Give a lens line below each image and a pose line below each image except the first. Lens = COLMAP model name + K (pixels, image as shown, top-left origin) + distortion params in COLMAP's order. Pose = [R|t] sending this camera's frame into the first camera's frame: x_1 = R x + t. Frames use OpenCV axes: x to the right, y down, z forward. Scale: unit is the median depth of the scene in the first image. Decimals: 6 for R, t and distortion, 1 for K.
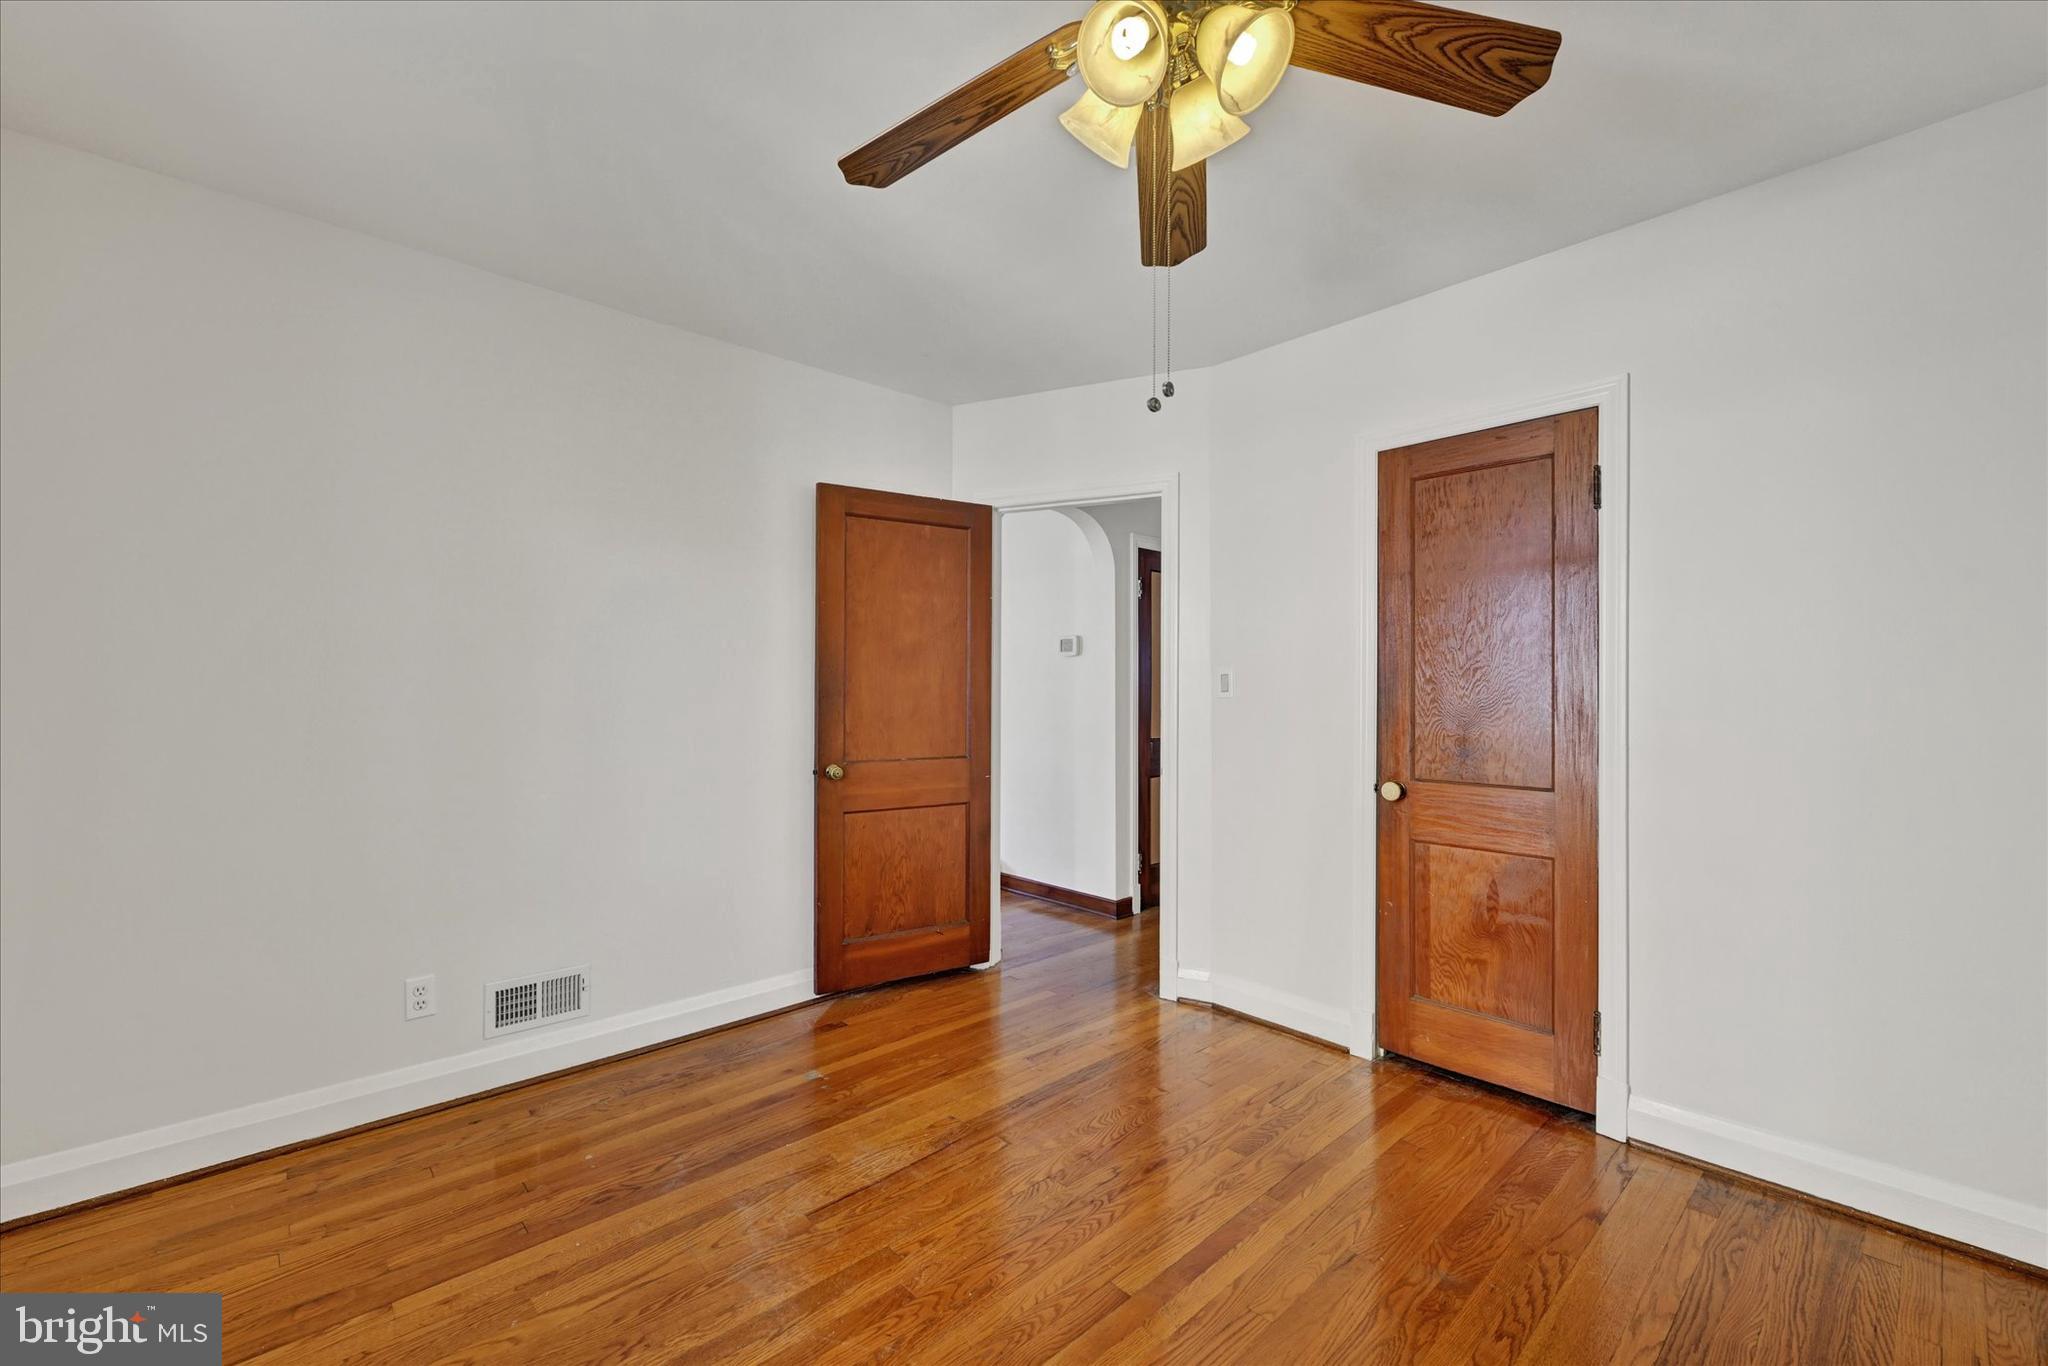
lens RADIAL K [[833.8, 0, 1028.2], [0, 833.8, 680.7], [0, 0, 1]] dist [-0.000422, 0.000052]
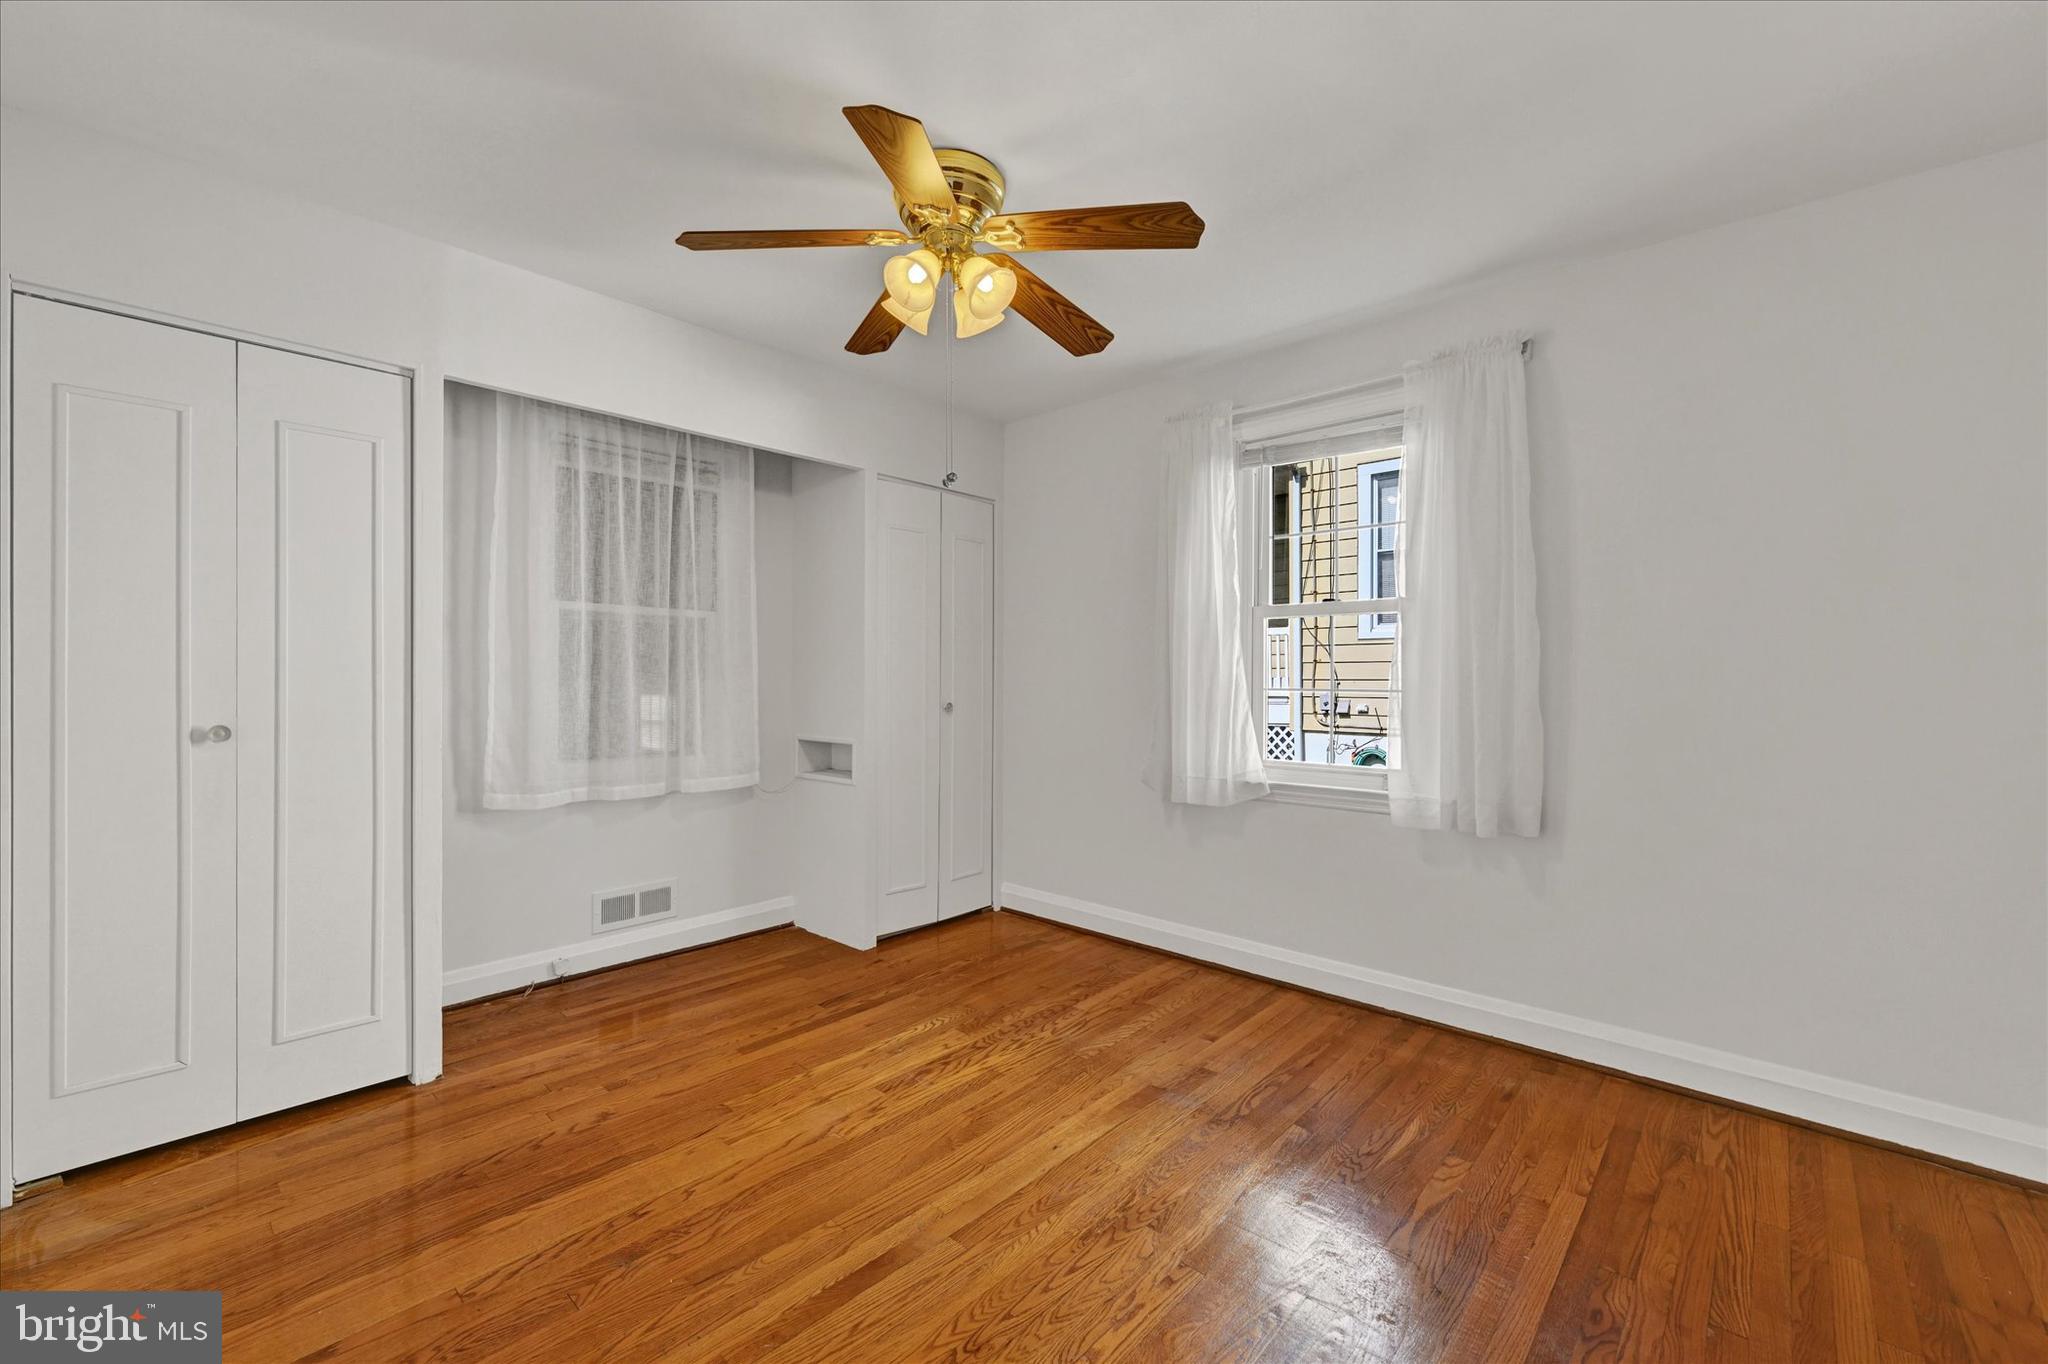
lens RADIAL K [[833.8, 0, 1015.0], [0, 833.8, 678.8], [0, 0, 1]] dist [-0.000422, 0.000052]
pose [[-0.997687, -0.003663, -0.067874, 0.116055], [-0.004396, 0.999934, 0.010648, 0.011555], [0.067831, 0.010922, -0.997637, 2.086164]]
